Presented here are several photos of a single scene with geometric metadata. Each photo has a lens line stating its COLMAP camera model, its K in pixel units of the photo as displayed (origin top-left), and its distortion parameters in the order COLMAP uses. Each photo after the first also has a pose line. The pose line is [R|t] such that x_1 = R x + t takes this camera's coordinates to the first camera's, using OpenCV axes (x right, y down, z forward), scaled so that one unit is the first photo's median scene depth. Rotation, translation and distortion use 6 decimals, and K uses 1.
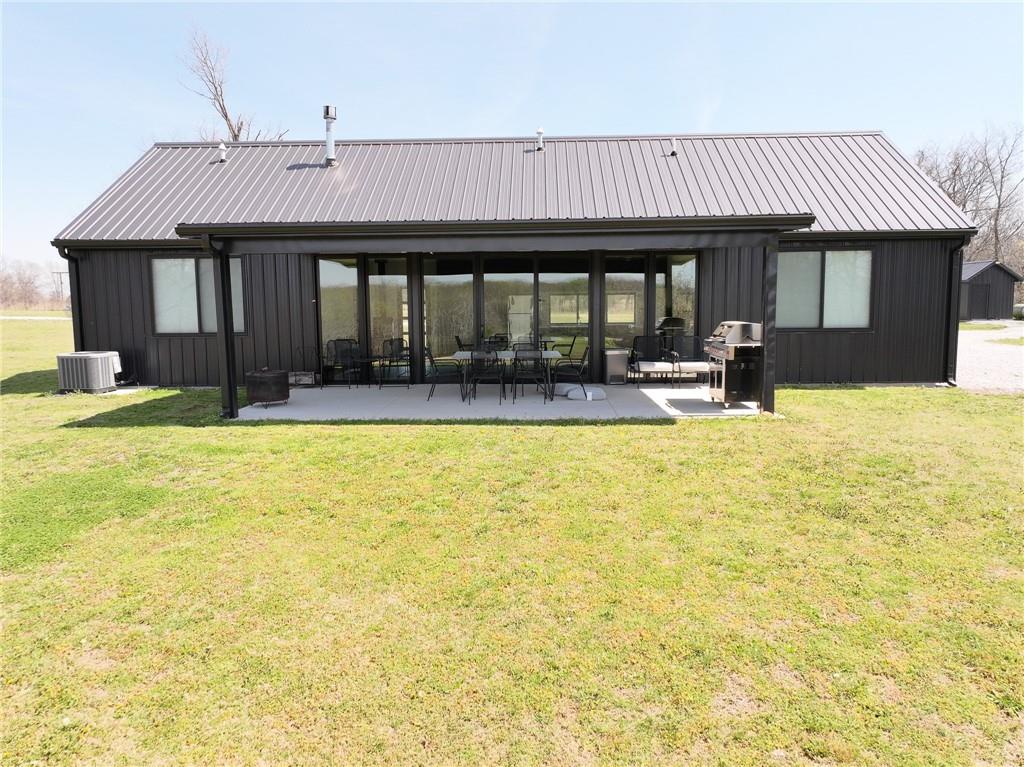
lens RADIAL K [[714.6, 0, 512.0], [0, 714.6, 383.5], [0, 0, 1]] dist [0.006402, 0.006226]
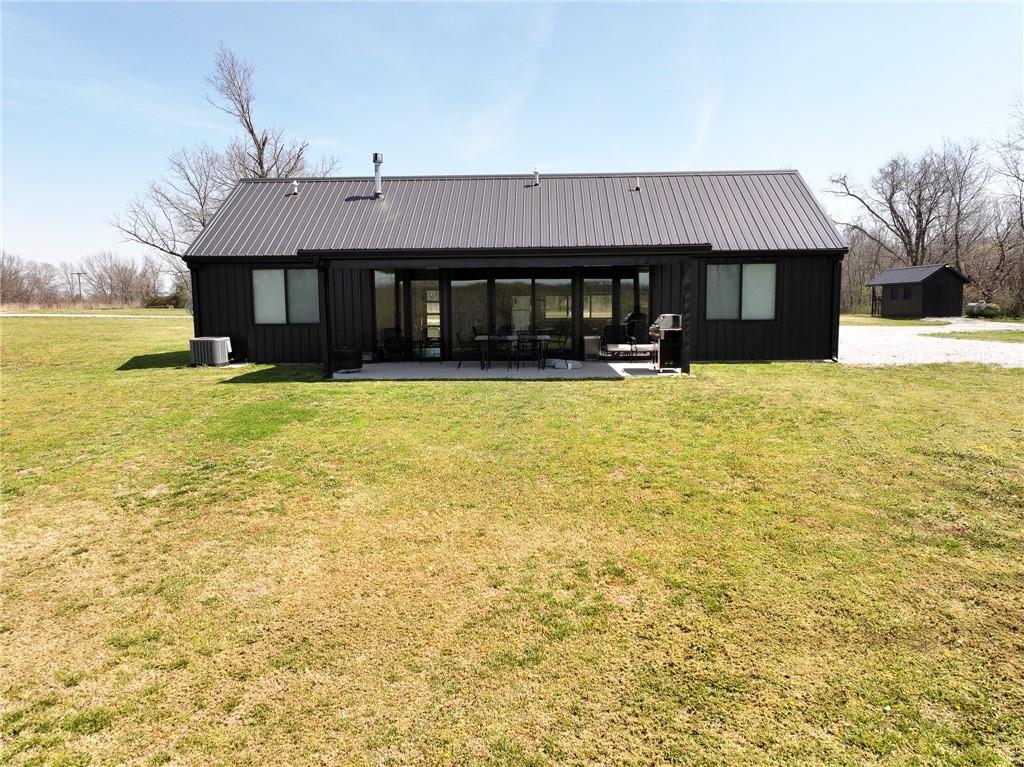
lens RADIAL K [[714.6, 0, 512.0], [0, 714.6, 383.5], [0, 0, 1]] dist [0.006402, 0.006226]
pose [[1.000000, -0.000042, -0.000446, -0.006563], [0.000042, 1.000000, 0.000331, 0.044775], [0.000446, -0.000331, 1.000000, -0.379887]]
